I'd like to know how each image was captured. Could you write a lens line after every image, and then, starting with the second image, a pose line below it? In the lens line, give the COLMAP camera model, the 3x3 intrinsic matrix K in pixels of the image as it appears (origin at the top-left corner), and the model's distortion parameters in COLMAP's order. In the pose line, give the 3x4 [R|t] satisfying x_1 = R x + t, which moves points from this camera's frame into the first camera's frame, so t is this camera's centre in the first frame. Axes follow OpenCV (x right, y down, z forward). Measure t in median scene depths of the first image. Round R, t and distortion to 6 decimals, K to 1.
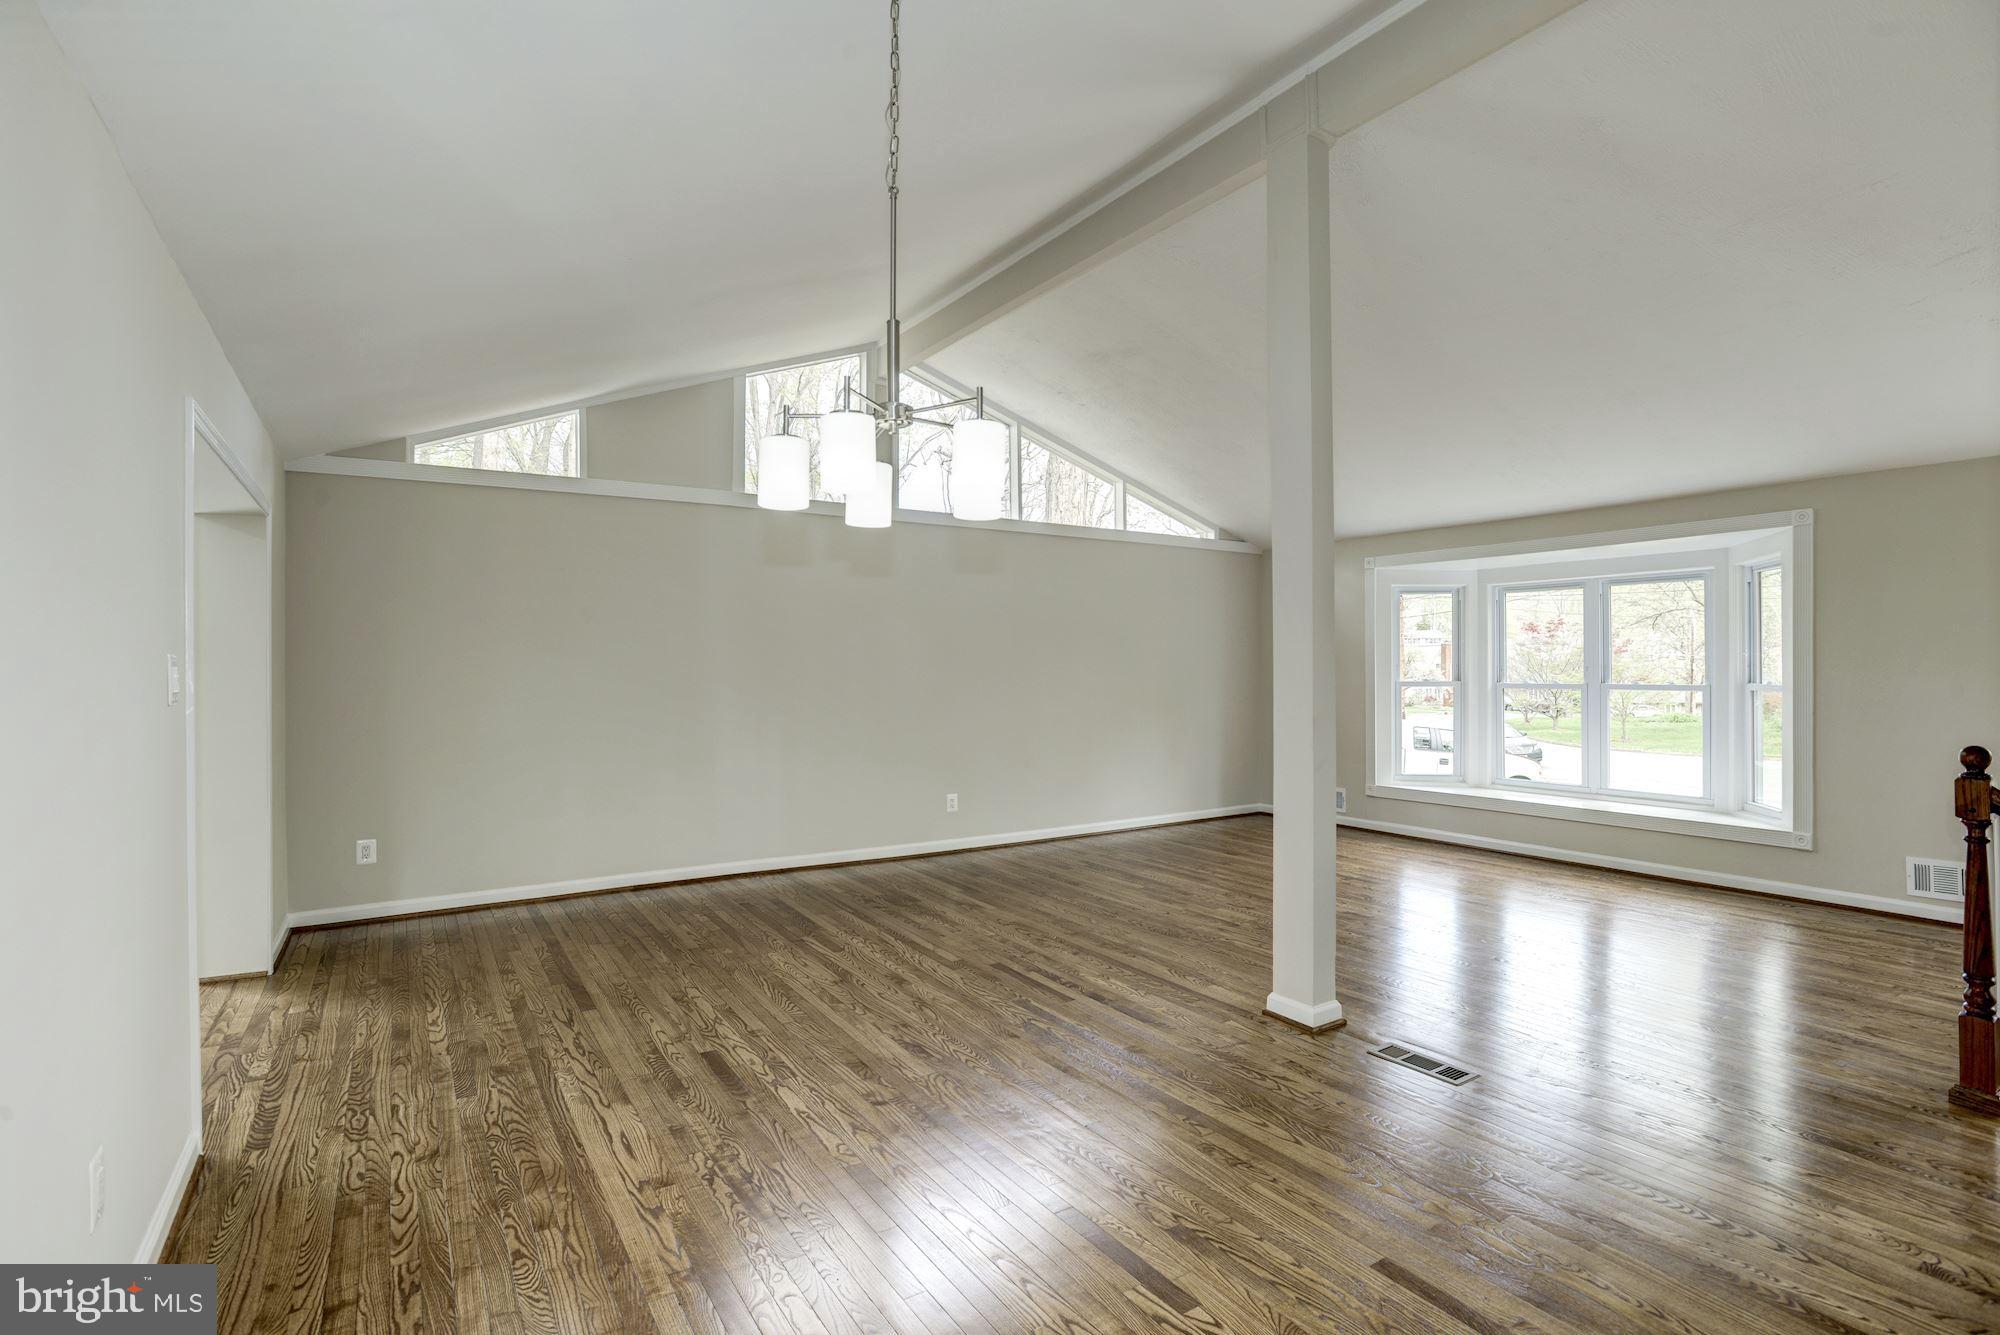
lens RADIAL K [[1033.6, 0, 1003.9], [0, 1033.6, 643.1], [0, 0, 1]] dist [-0.057009, 0.030190]
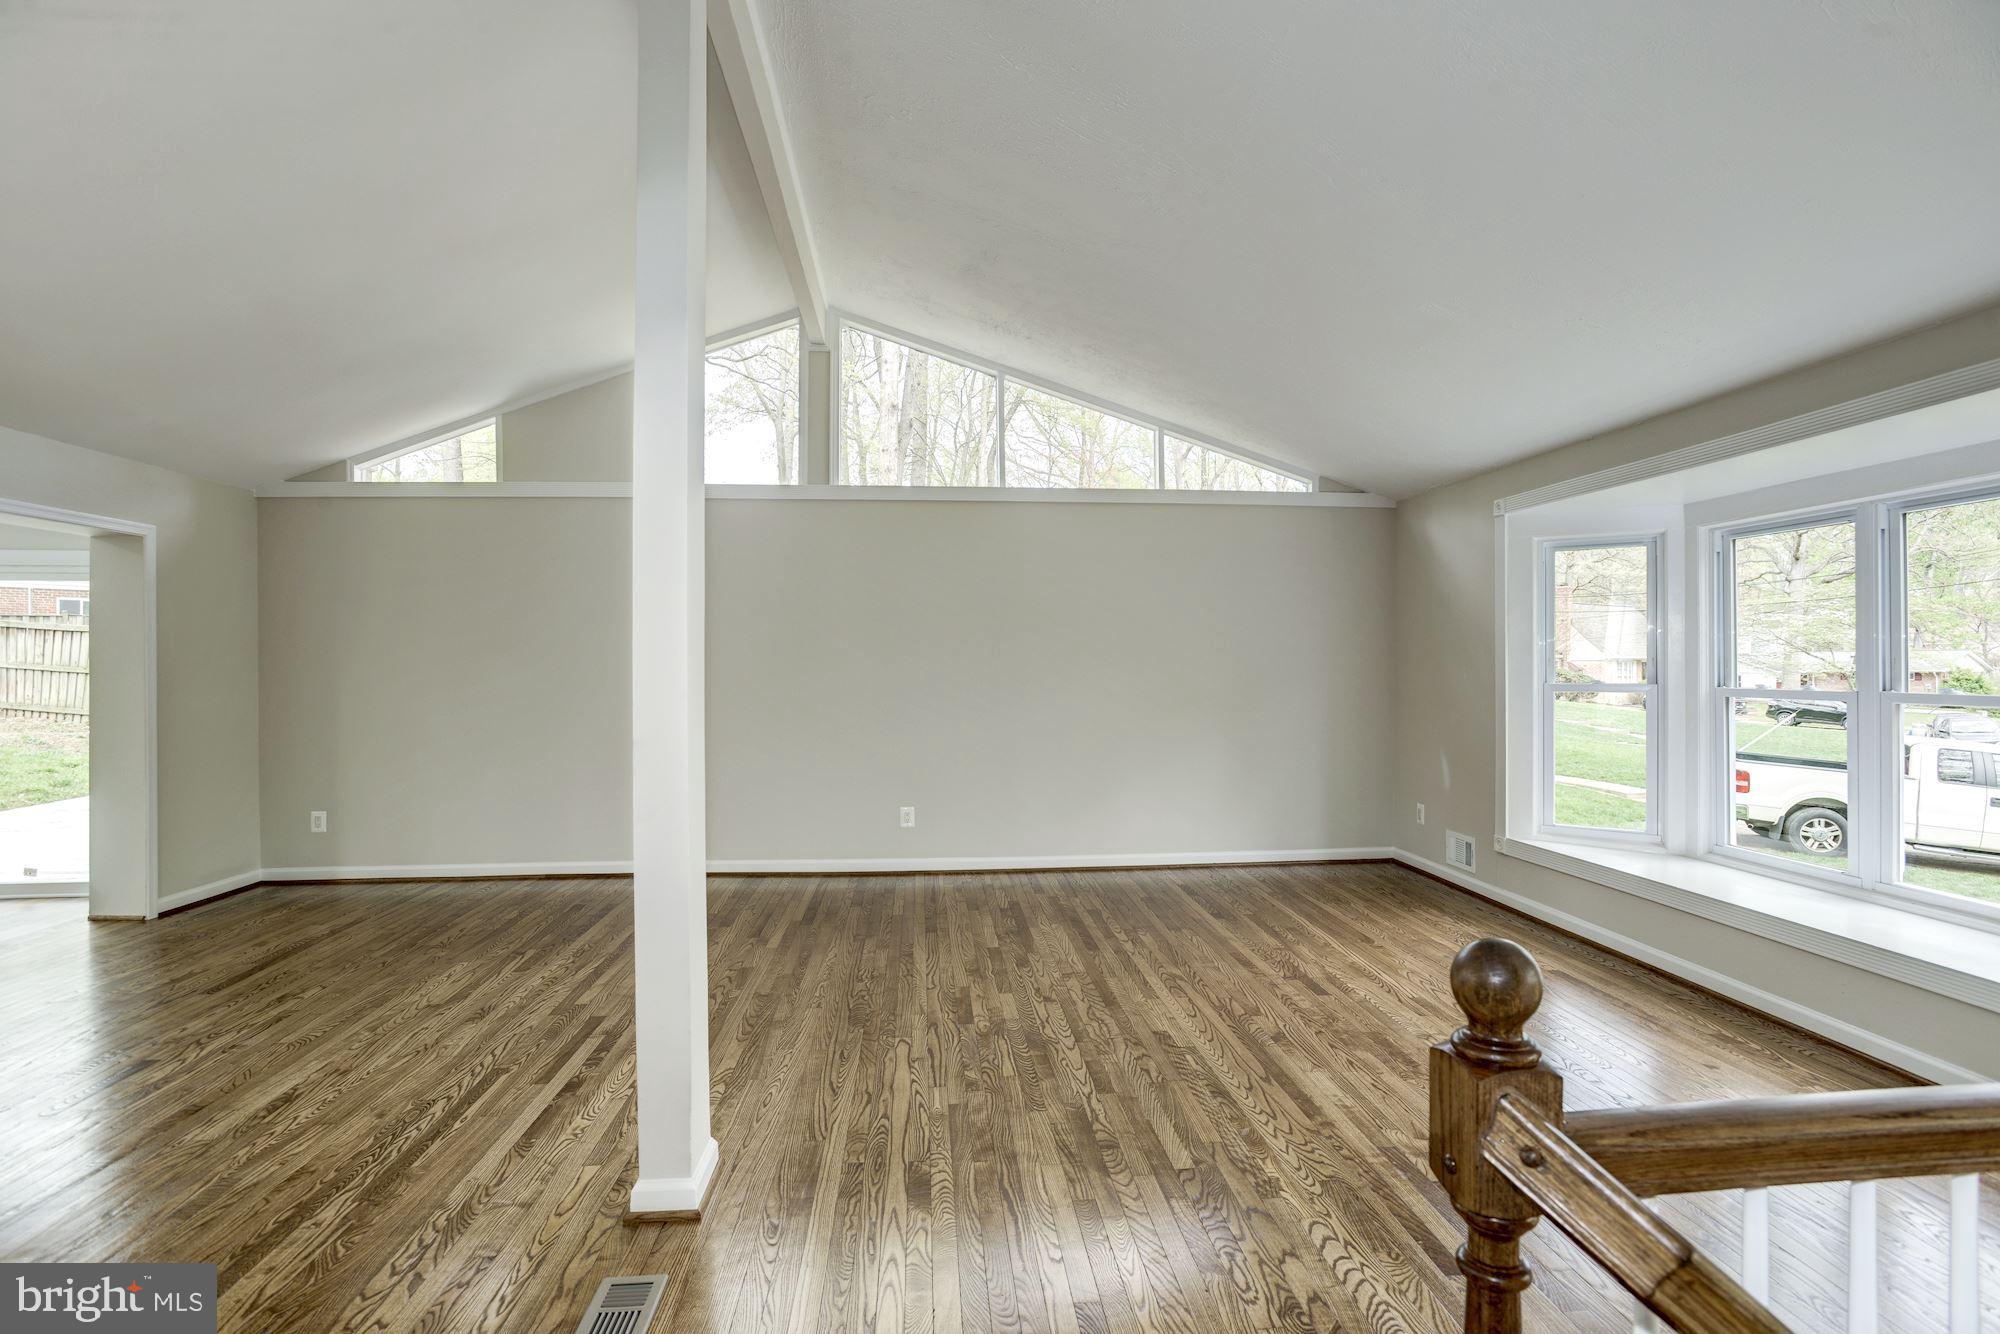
lens RADIAL K [[995.9, 0, 989.9], [0, 995.9, 664.5], [0, 0, 1]] dist [-0.056152, 0.029603]
pose [[0.867258, 0.001058, -0.497858, 0.531747], [0.011713, 0.999678, 0.022528, 0.008877], [0.497721, -0.025369, 0.866966, 0.378426]]
